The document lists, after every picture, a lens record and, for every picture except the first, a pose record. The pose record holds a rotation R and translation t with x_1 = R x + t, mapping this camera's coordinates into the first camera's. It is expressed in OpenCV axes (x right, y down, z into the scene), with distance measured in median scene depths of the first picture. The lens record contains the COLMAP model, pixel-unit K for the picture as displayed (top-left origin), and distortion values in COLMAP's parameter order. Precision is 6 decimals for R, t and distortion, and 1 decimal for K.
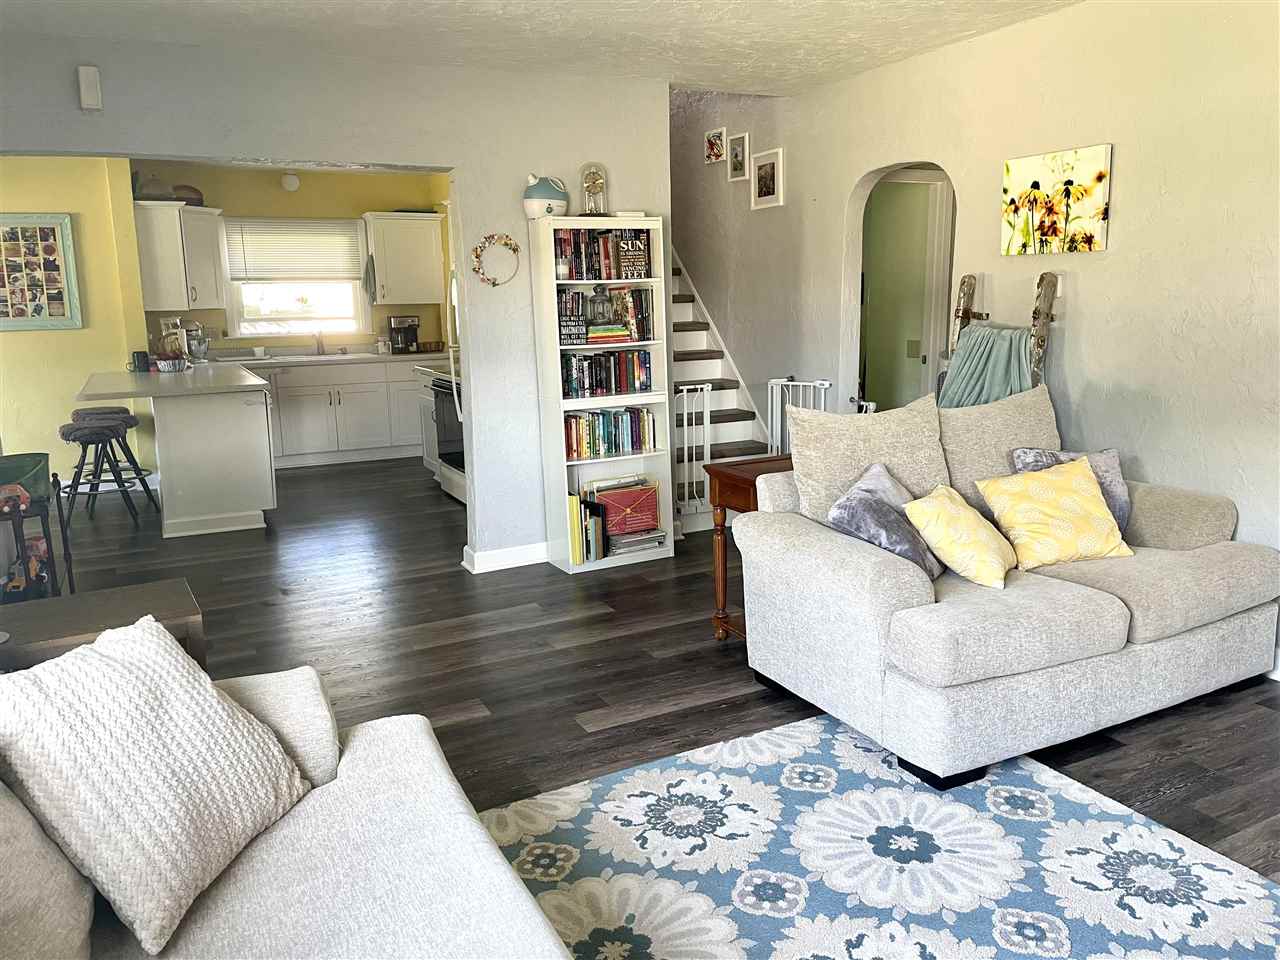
lens RADIAL K [[980.9, 0, 630.3], [0, 980.9, 472.3], [0, 0, 1]] dist [0.089828, -0.116939]
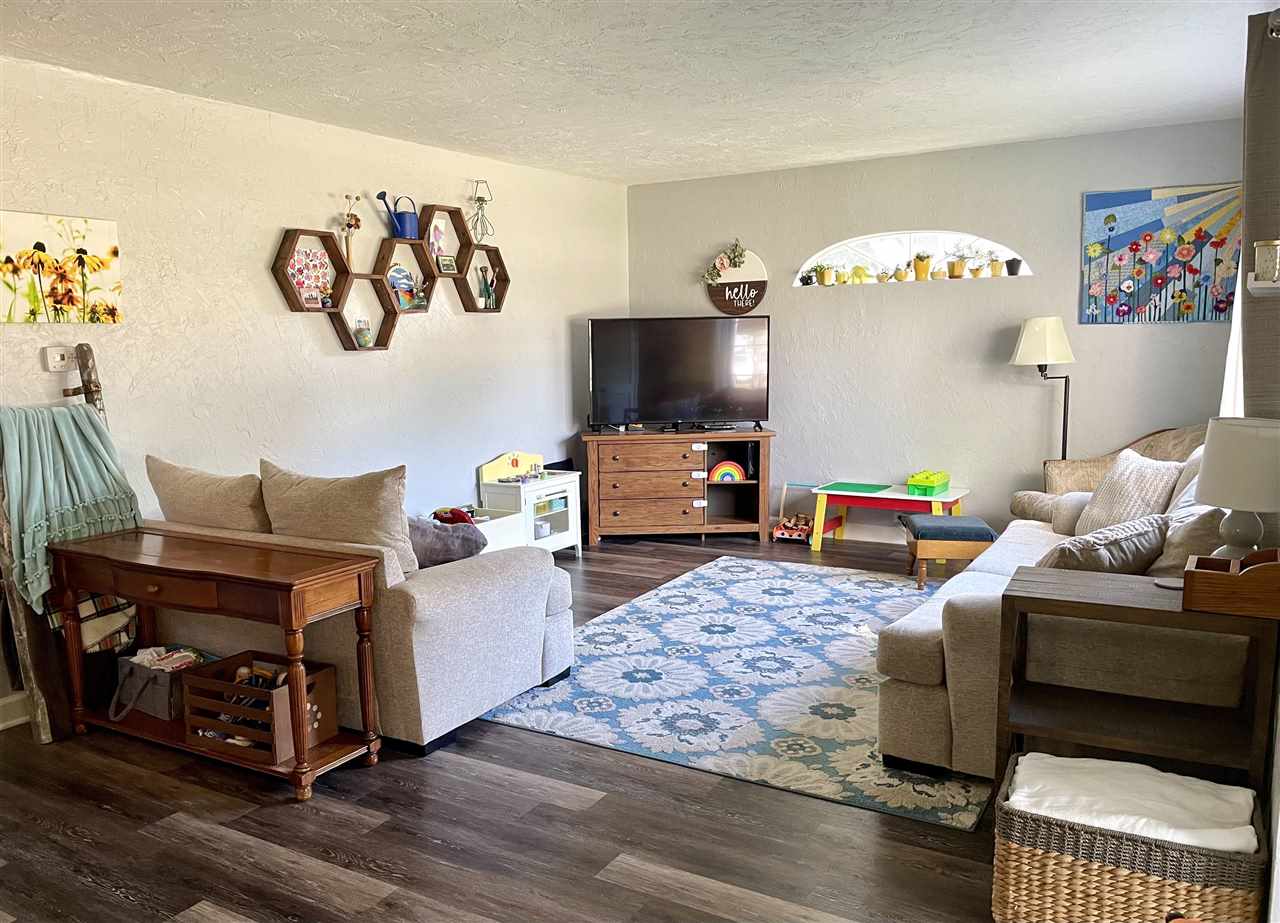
lens RADIAL K [[1001.4, 0, 640.0], [0, 1001.4, 461.5], [0, 0, 1]] dist [0.087335, -0.000364]
pose [[-0.542597, -0.078985, 0.836272, -0.716304], [0.183693, 0.960315, 0.209886, -0.210817], [-0.819662, 0.267501, -0.506555, 1.143818]]
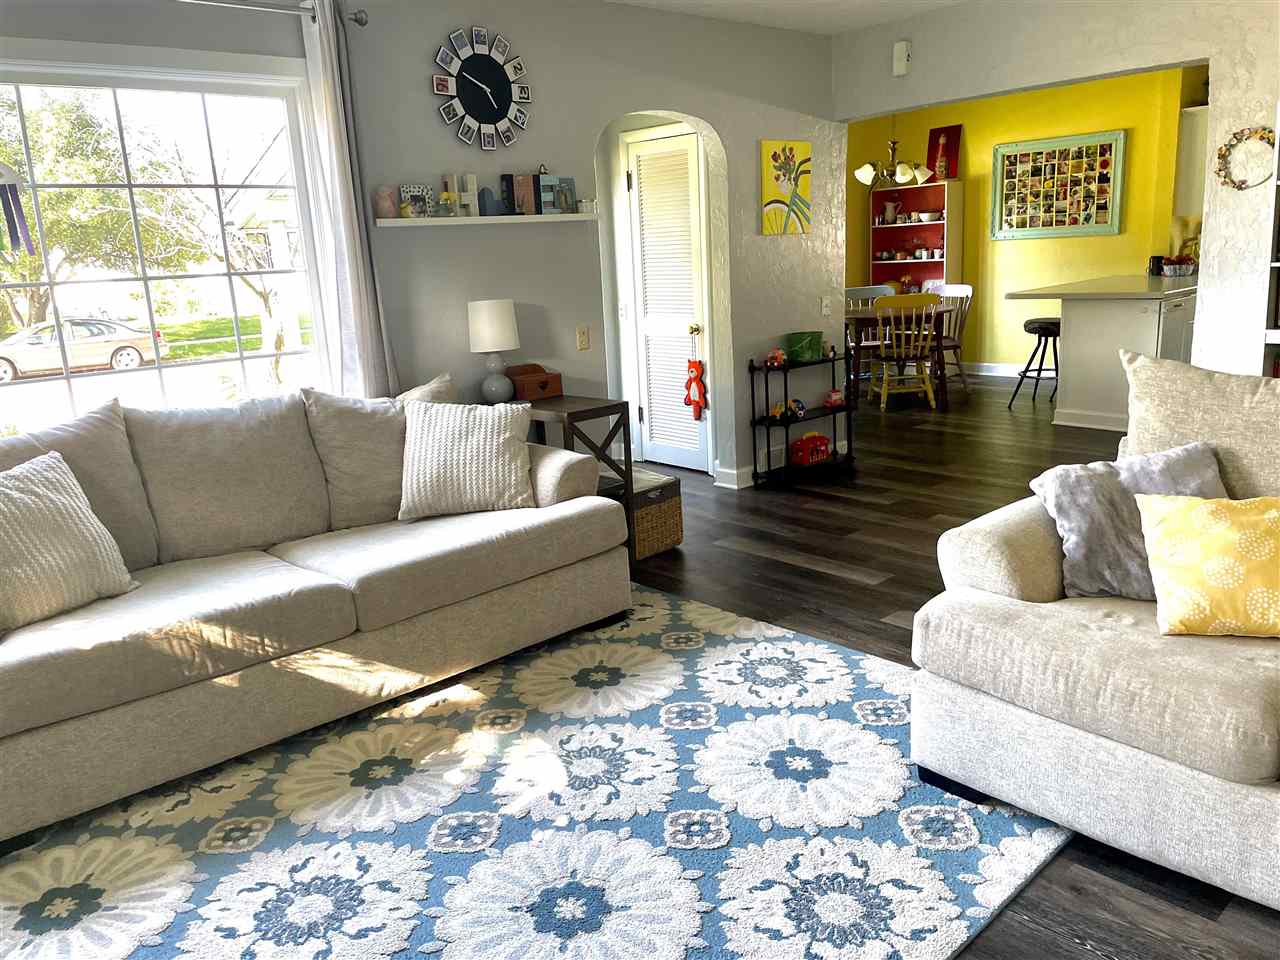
lens RADIAL K [[980.9, 0, 630.3], [0, 980.9, 472.3], [0, 0, 1]] dist [0.089828, -0.116939]
pose [[0.238202, 0.226191, -0.944509, 0.747312], [-0.123467, 0.971664, 0.201556, -0.073805], [0.963336, 0.068604, 0.259379, 0.349689]]
